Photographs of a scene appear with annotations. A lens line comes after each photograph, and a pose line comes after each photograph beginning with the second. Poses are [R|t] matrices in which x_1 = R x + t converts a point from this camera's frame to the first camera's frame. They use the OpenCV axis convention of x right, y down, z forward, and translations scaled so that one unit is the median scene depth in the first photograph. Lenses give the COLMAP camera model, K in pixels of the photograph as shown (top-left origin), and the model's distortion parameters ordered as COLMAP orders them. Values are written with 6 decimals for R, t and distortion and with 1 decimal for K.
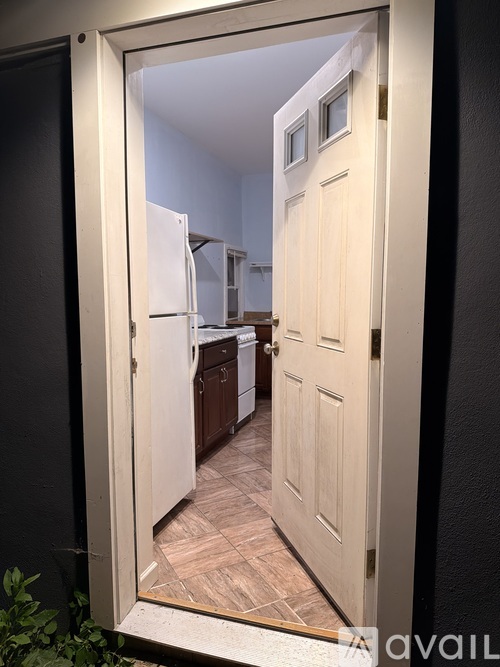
lens RADIAL K [[470.3, 0, 249.3], [0, 470.3, 334.0], [0, 0, 1]] dist [0.057542, -0.004899]
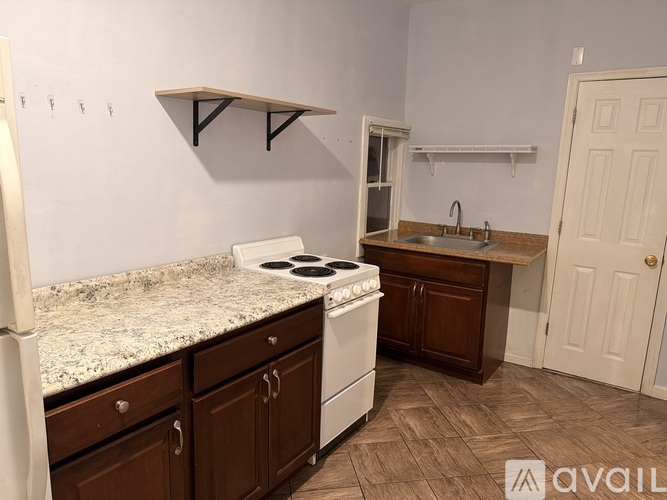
lens RADIAL K [[470.3, 0, 335.3], [0, 470.3, 250.9], [0, 0, 1]] dist [0.057542, -0.004899]
pose [[0.959951, 0.076338, -0.269567, 0.092867], [-0.051027, 0.993709, 0.099695, -0.074098], [0.275481, -0.081948, 0.957807, 0.373087]]
